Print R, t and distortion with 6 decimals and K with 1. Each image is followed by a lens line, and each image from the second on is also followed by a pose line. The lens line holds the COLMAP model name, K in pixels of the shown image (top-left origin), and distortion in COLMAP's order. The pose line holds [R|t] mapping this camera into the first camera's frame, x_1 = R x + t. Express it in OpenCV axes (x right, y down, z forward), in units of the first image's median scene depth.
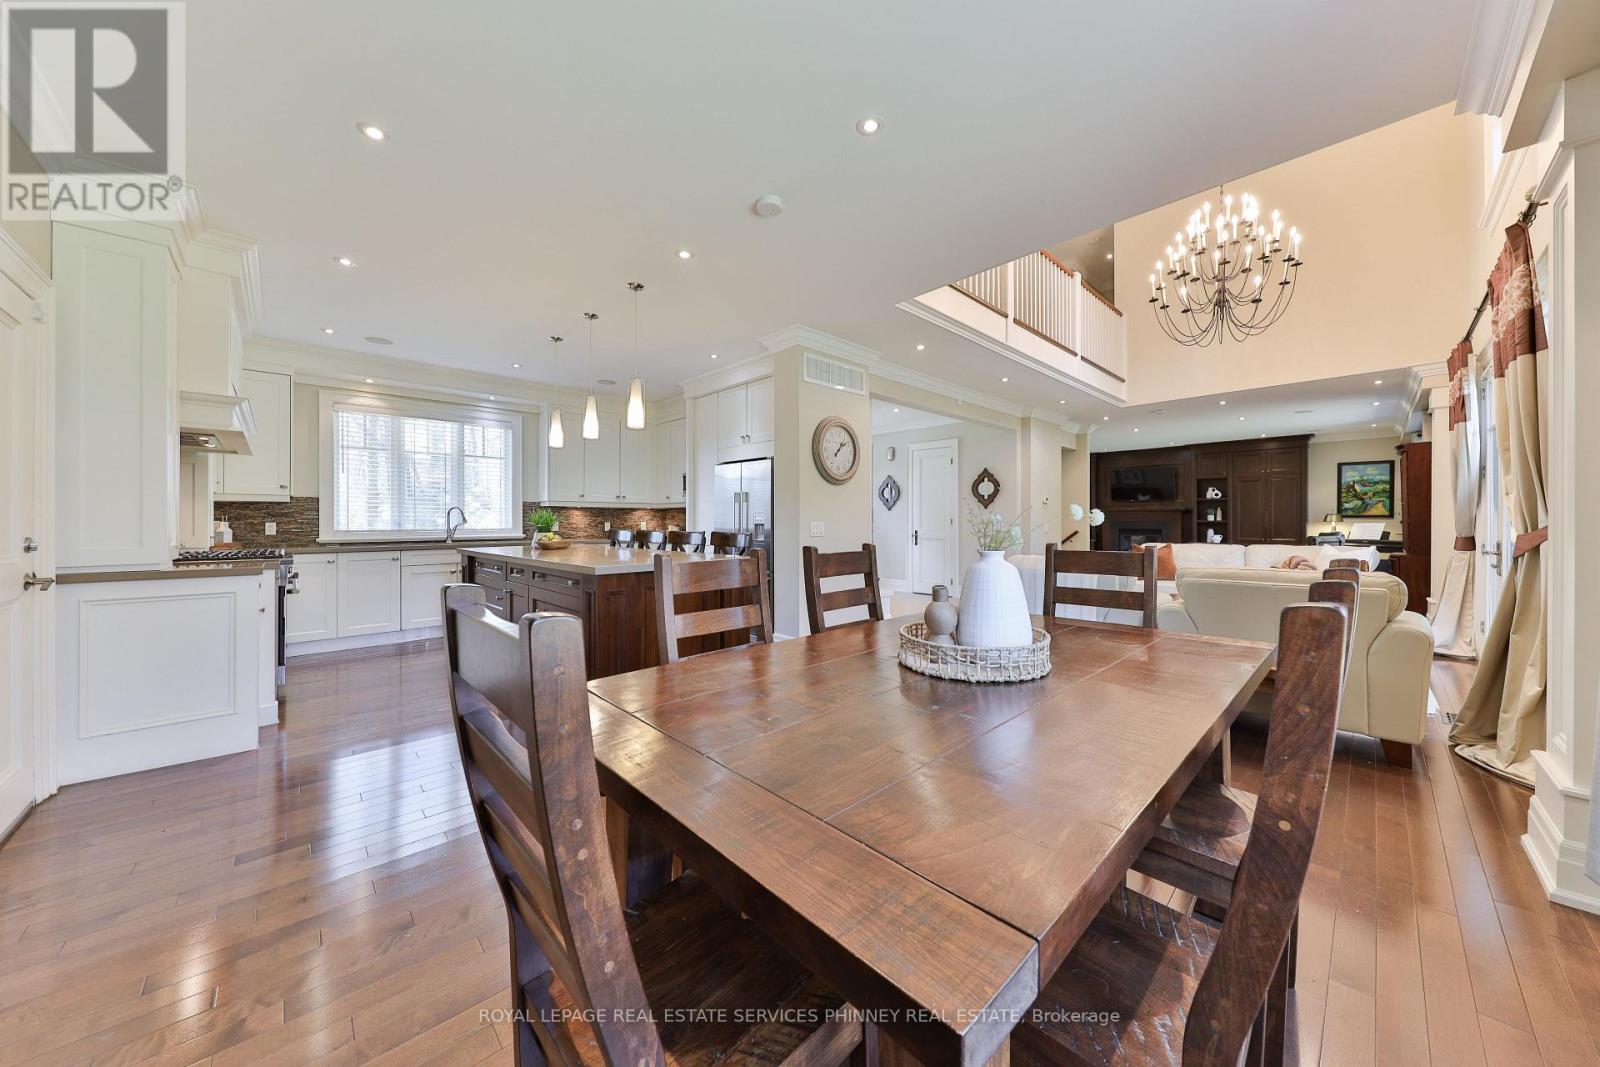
lens RADIAL K [[540.8, 0, 796.8], [0, 540.8, 478.8], [0, 0, 1]] dist [0.018765, -0.008620]
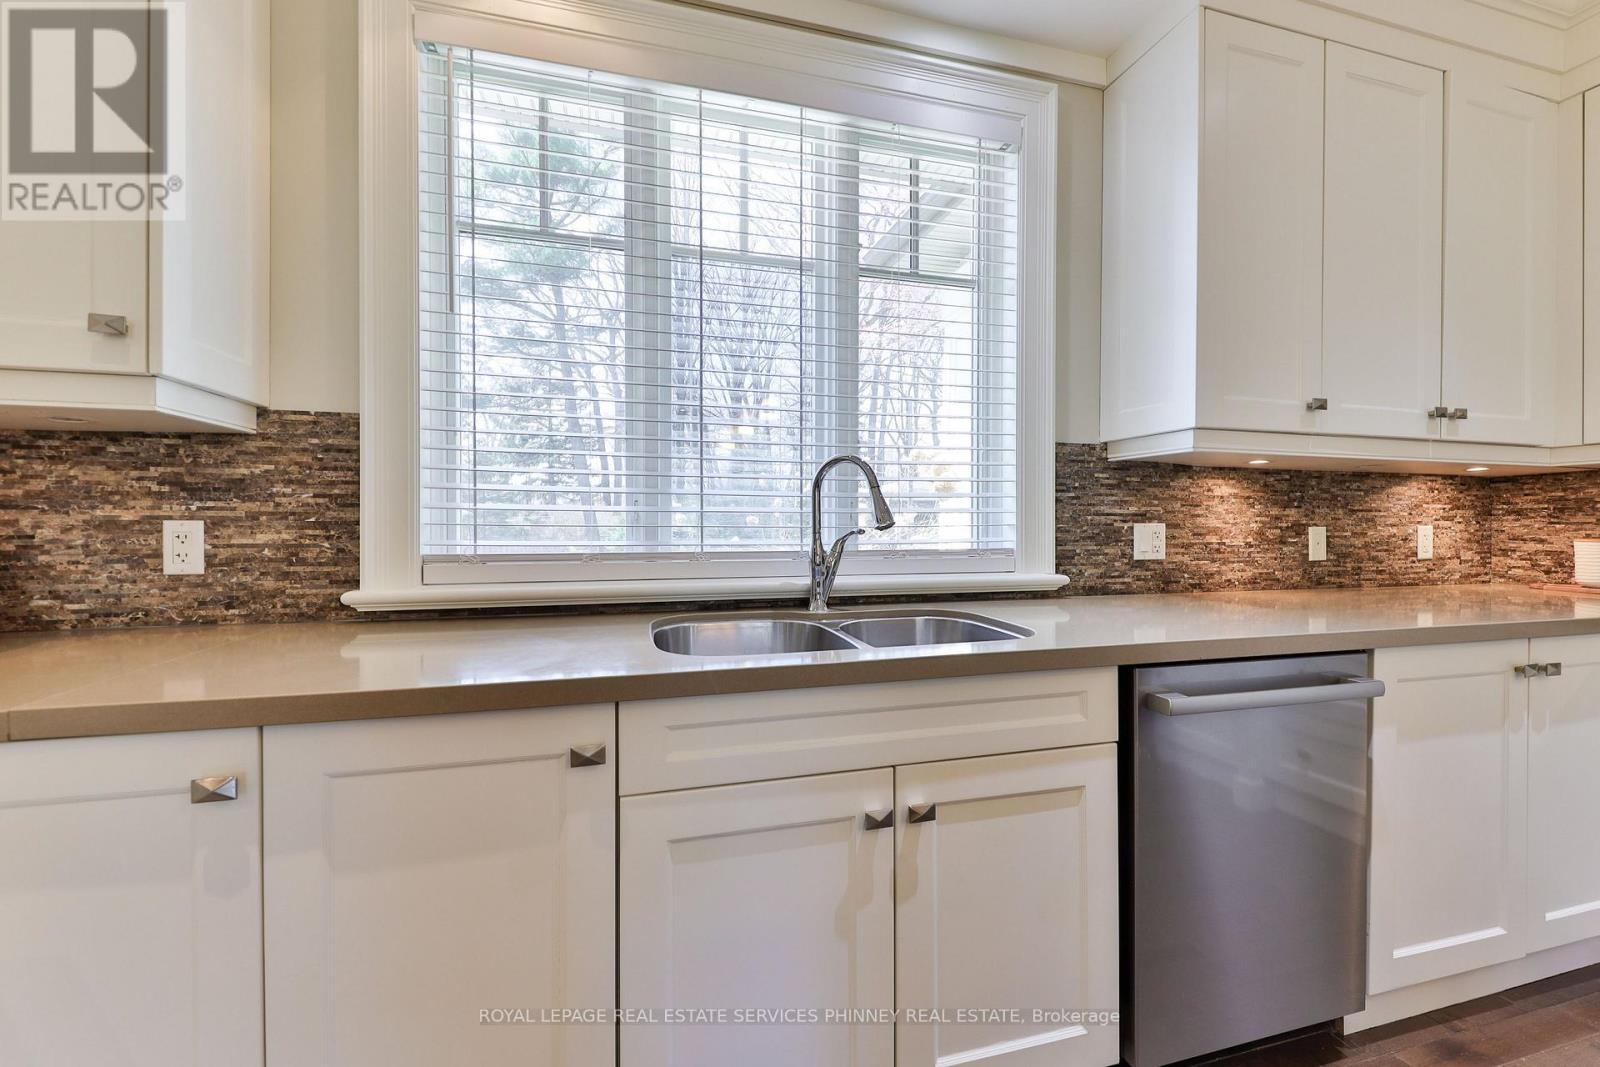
lens RADIAL K [[540.8, 0, 796.8], [0, 540.8, 478.8], [0, 0, 1]] dist [0.018765, -0.008620]
pose [[0.863561, 0.009820, -0.504148, -0.524066], [0.019204, 0.998444, 0.052344, 0.046411], [0.503878, -0.054884, 0.862029, 0.786161]]
